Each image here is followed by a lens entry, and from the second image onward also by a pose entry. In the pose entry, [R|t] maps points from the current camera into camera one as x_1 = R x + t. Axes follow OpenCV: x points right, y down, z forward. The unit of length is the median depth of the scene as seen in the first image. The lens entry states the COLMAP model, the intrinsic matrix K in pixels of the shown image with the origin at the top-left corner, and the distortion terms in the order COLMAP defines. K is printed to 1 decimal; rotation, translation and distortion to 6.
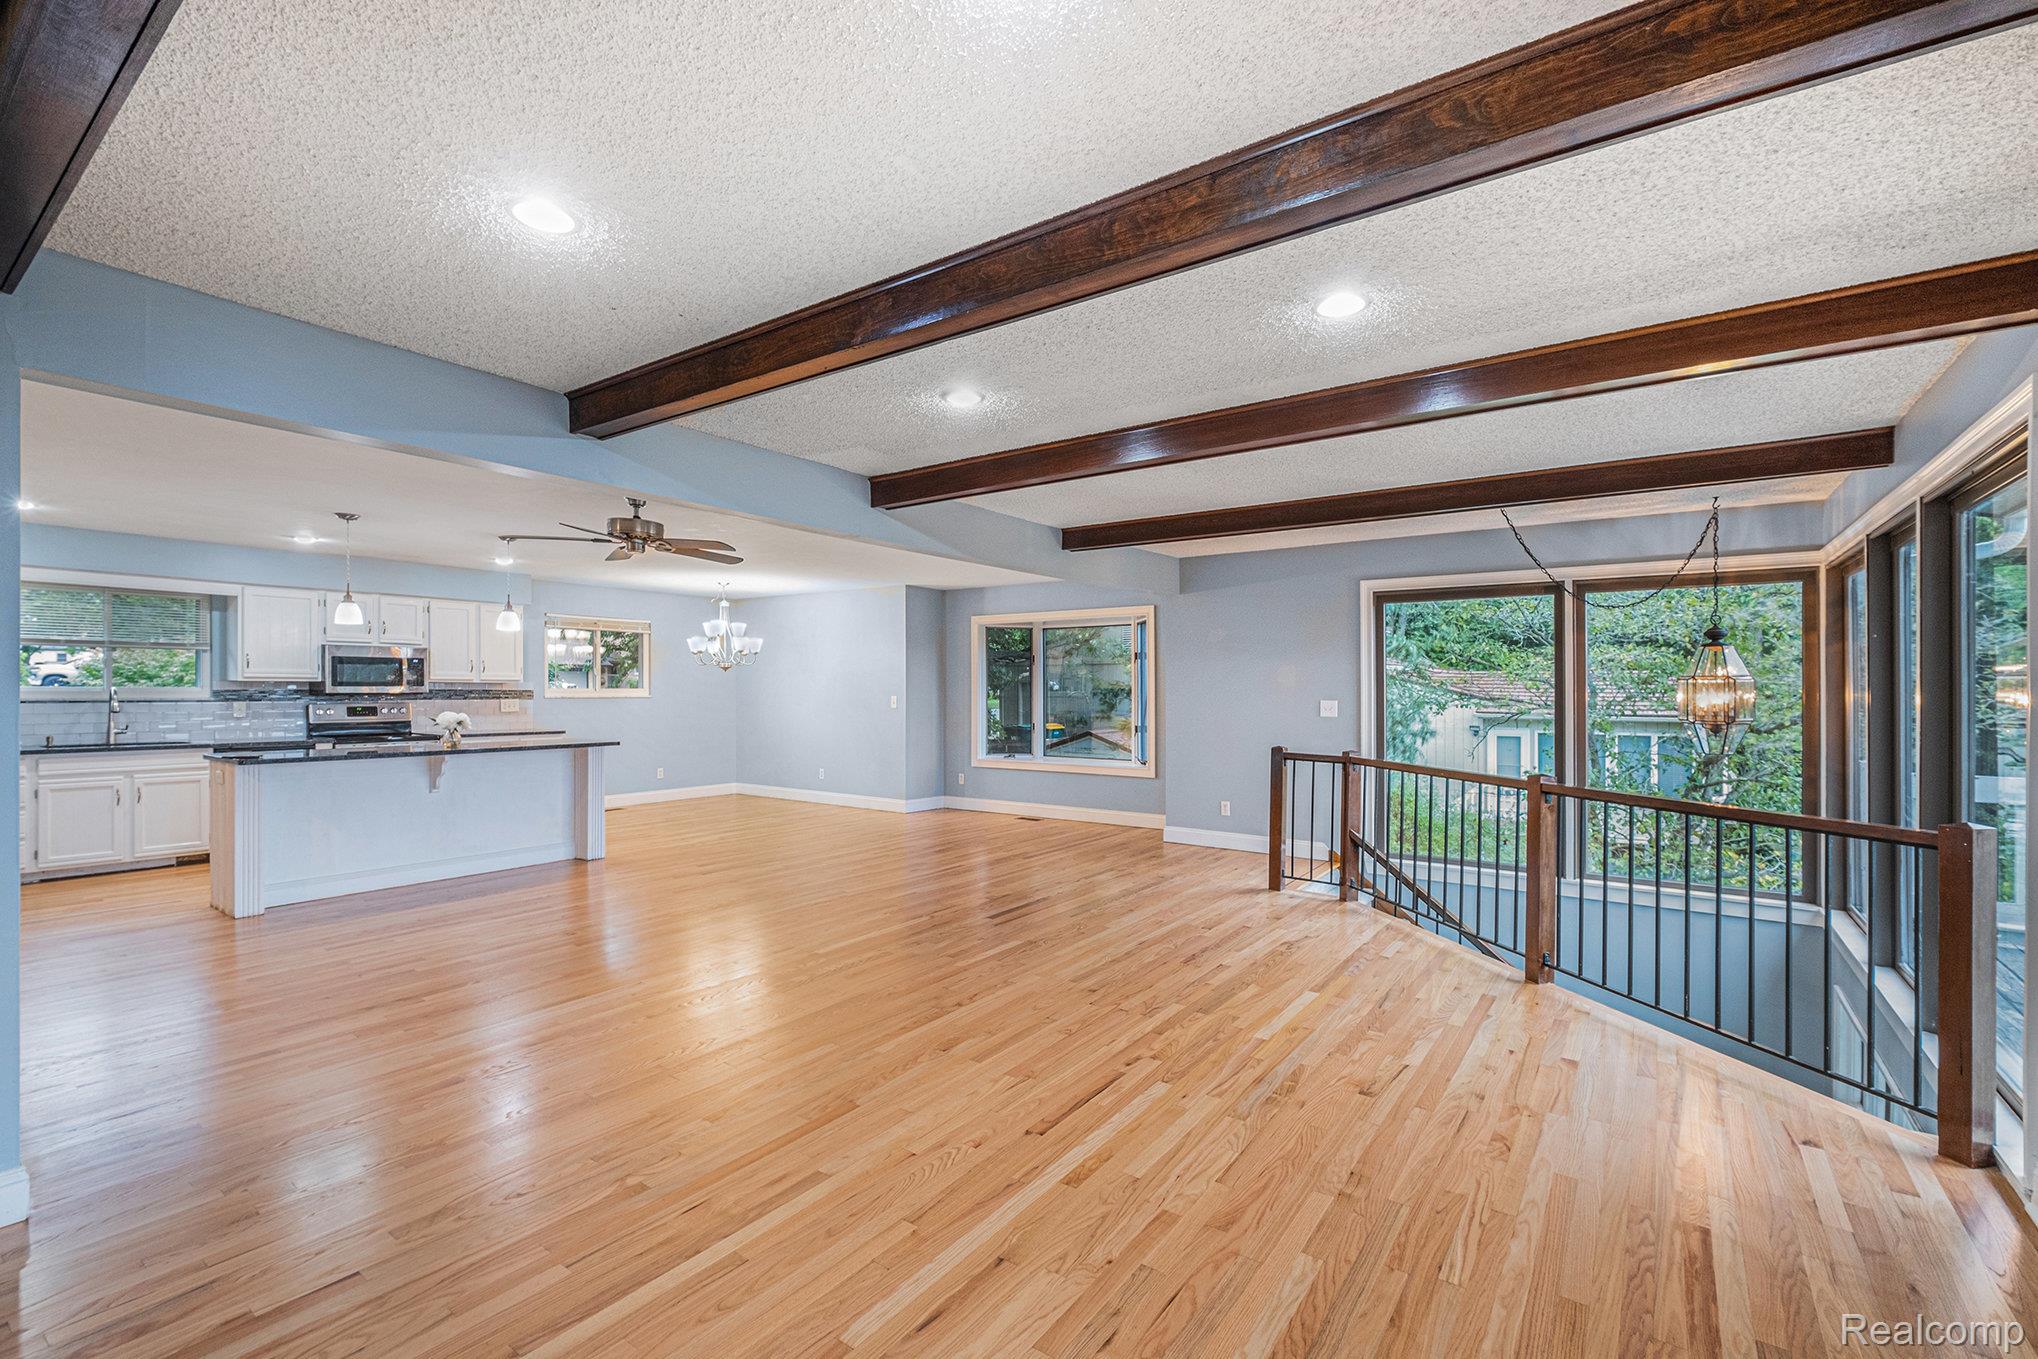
lens RADIAL K [[881.7, 0, 1019.0], [0, 881.7, 679.5], [0, 0, 1]] dist [0.000706, 0.000092]
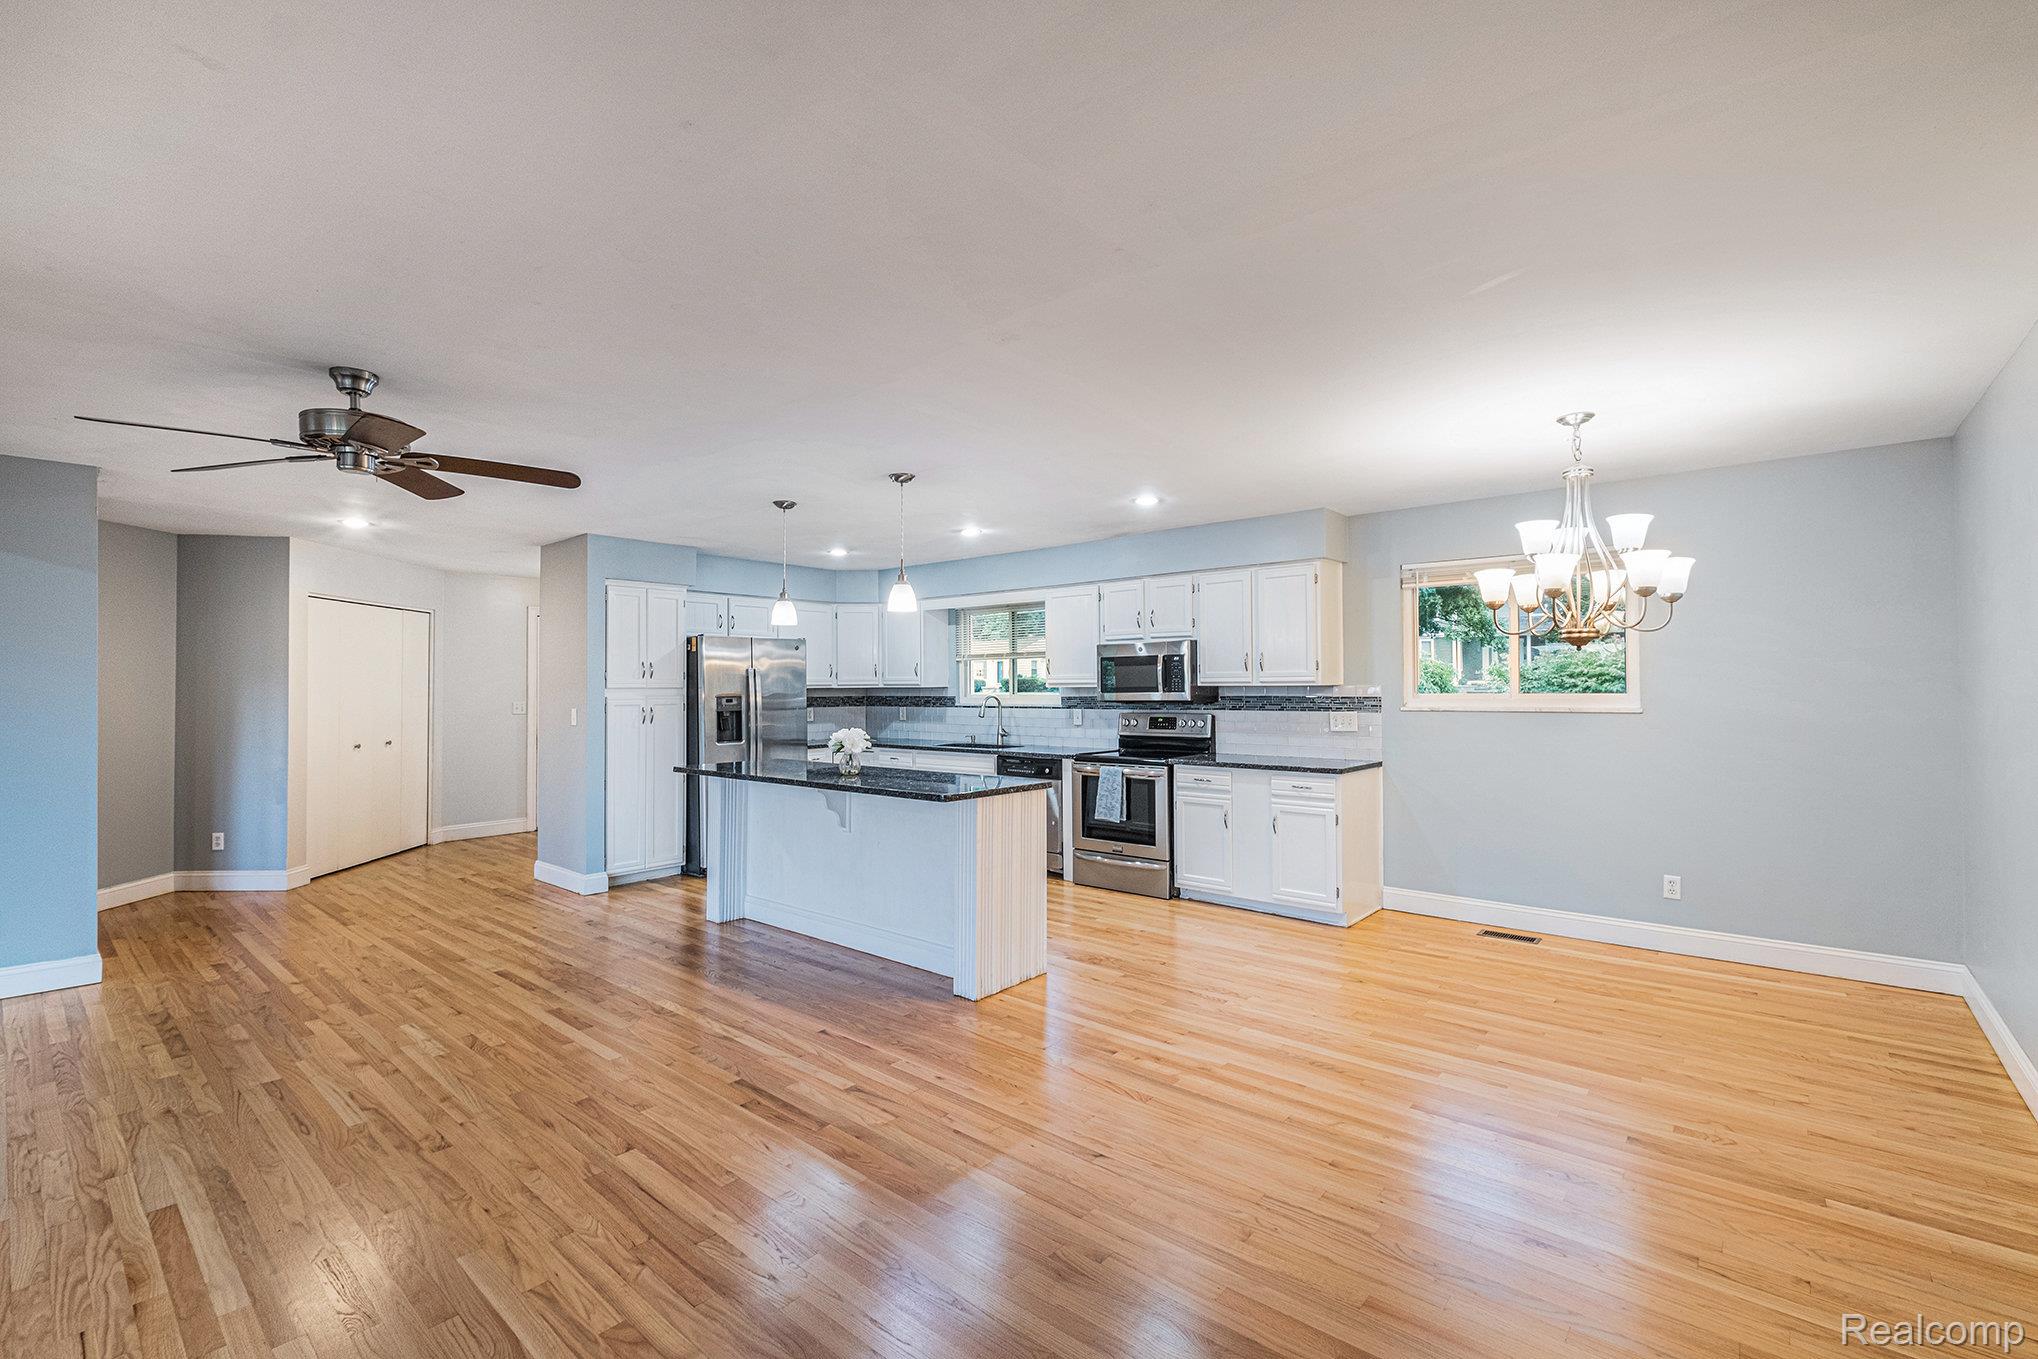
lens RADIAL K [[881.7, 0, 1019.0], [0, 881.7, 679.5], [0, 0, 1]] dist [0.000706, 0.000092]
pose [[-0.084856, -0.012639, -0.996313, 0.083631], [0.017543, 0.999746, -0.014177, 0.005554], [0.996239, -0.018682, -0.084612, 0.985819]]
